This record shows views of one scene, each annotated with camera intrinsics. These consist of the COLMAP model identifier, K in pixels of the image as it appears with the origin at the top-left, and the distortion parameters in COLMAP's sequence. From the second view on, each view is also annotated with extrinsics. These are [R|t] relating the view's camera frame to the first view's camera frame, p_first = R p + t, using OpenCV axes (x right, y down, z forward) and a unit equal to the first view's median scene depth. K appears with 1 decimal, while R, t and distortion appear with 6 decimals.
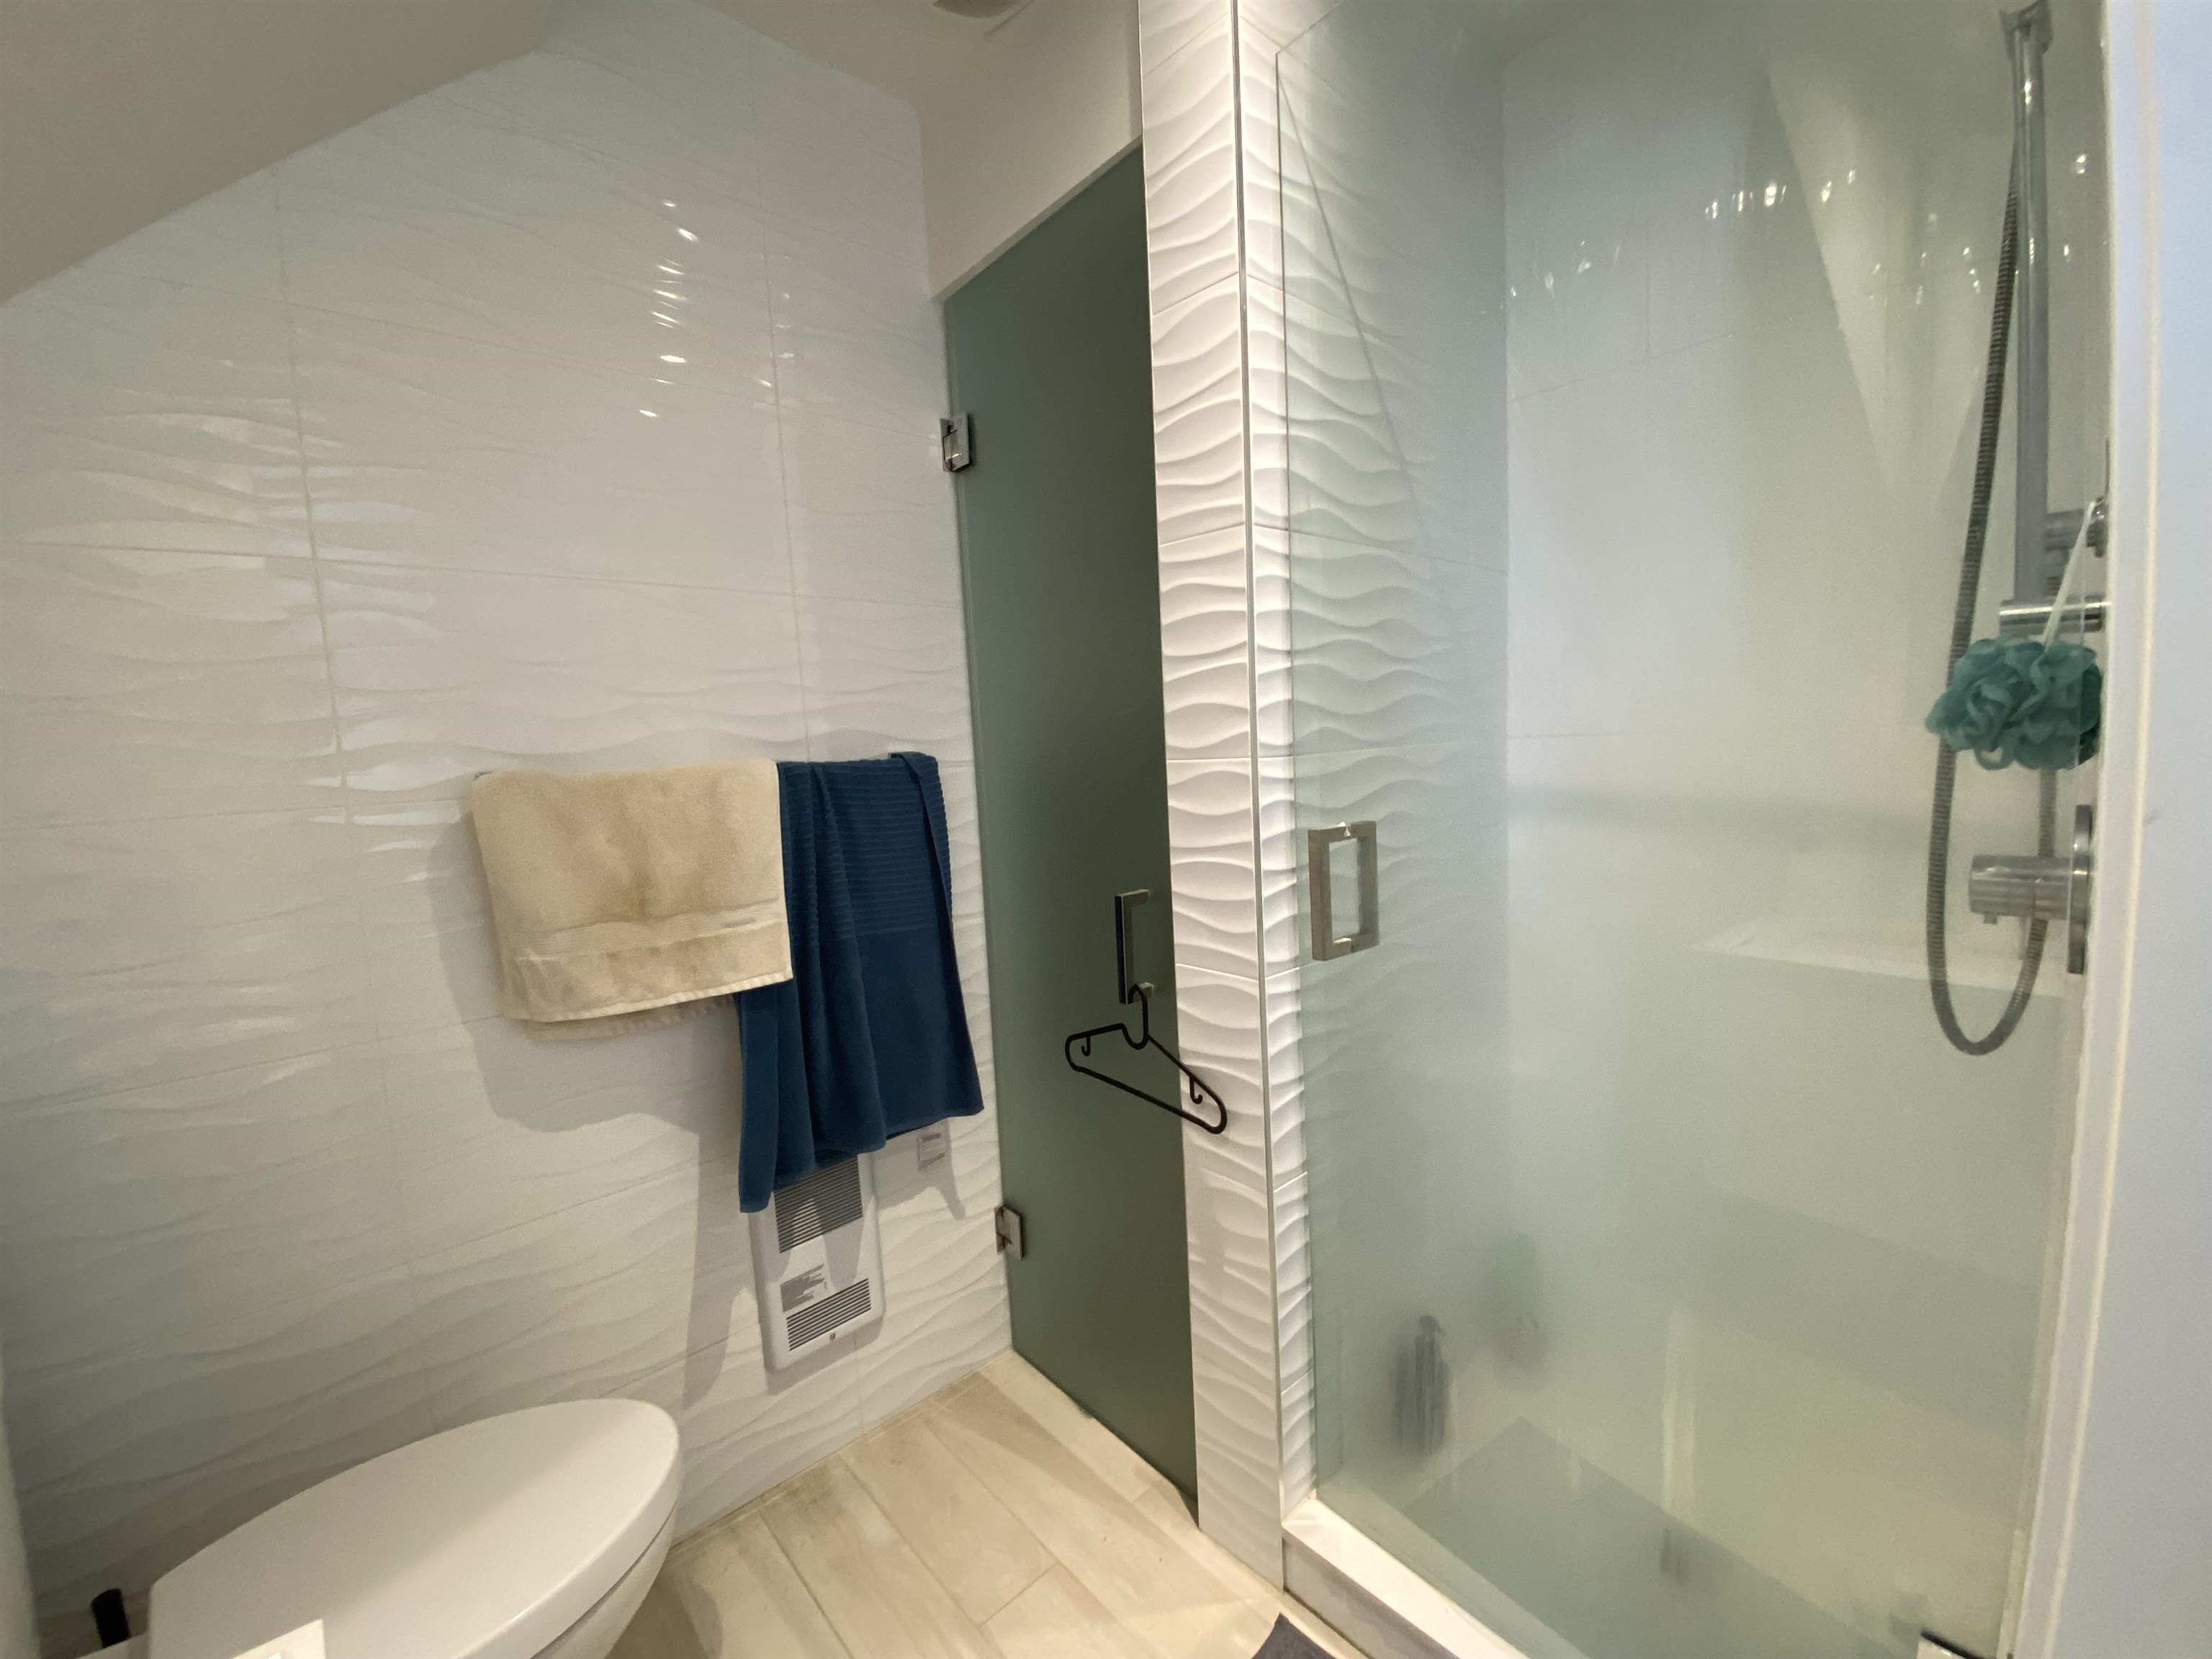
lens RADIAL K [[893.4, 0, 1121.6], [0, 893.4, 822.7], [0, 0, 1]] dist [0.010097, -0.015142]
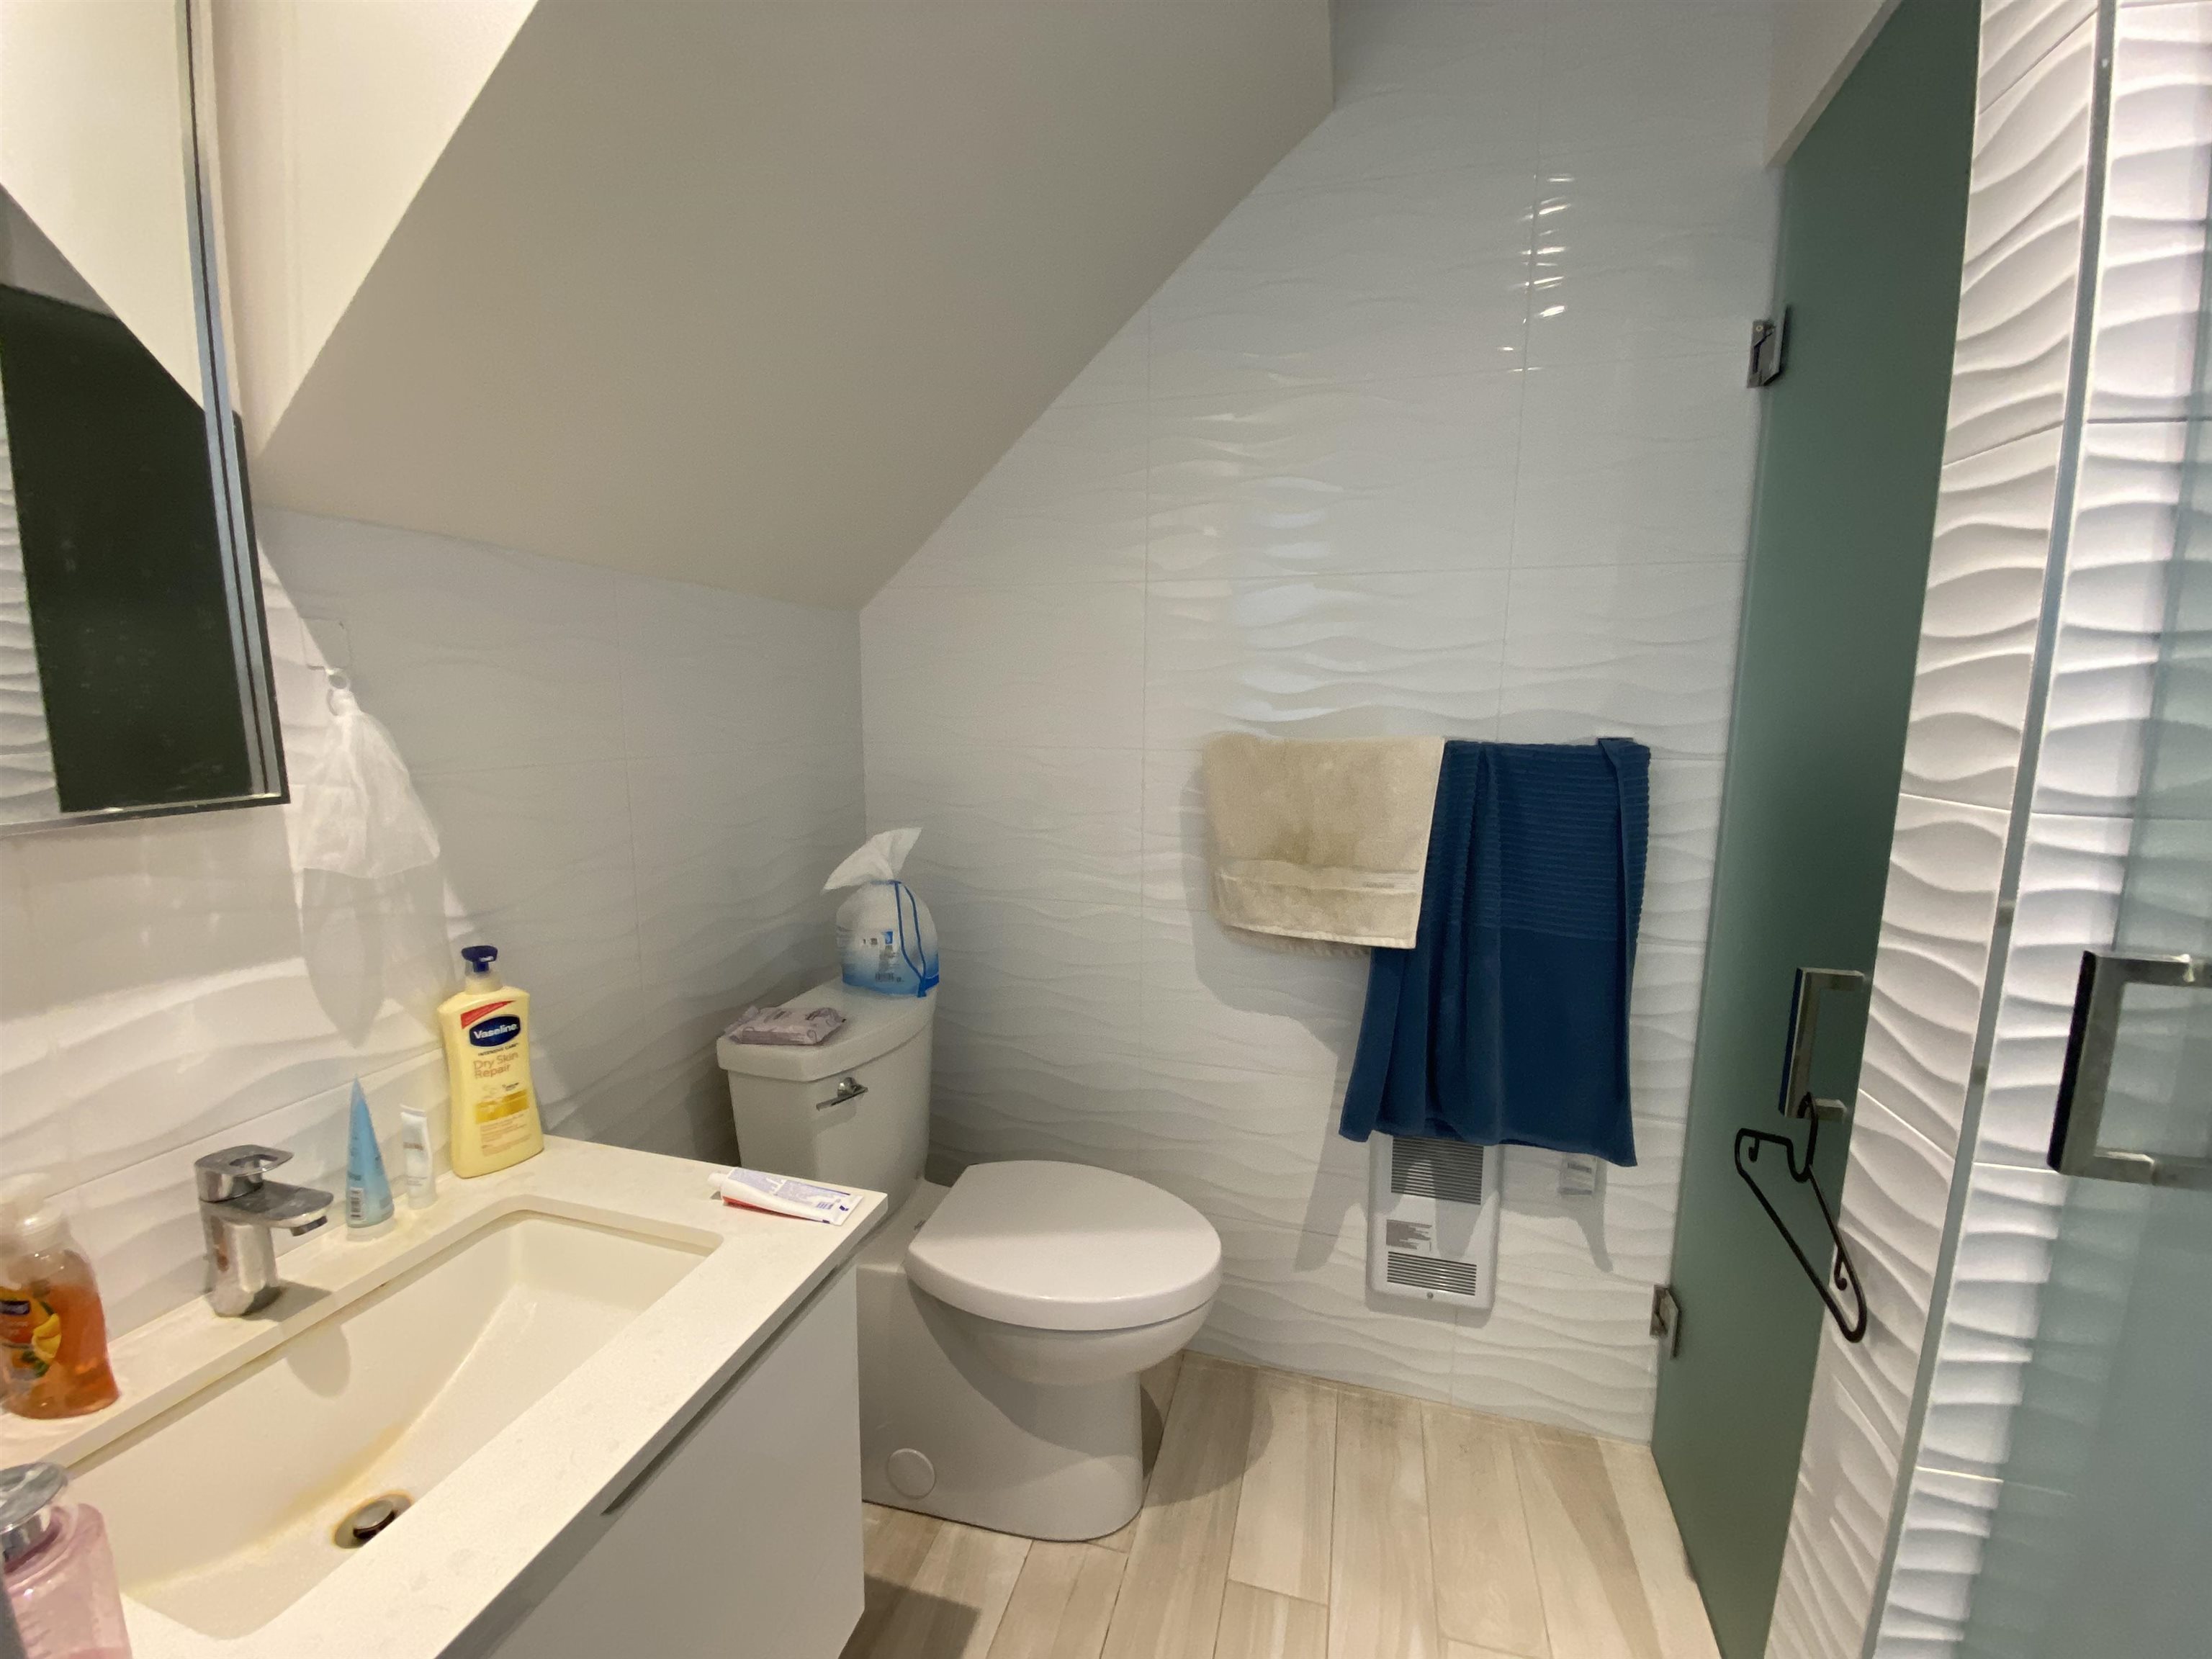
lens RADIAL K [[893.4, 0, 1090.5], [0, 893.4, 830.5], [0, 0, 1]] dist [0.010097, -0.015142]
pose [[0.514544, 0.176361, -0.839131, 0.295977], [-0.113429, 0.984019, 0.137259, -0.063470], [0.849928, 0.024556, 0.526326, 0.126451]]
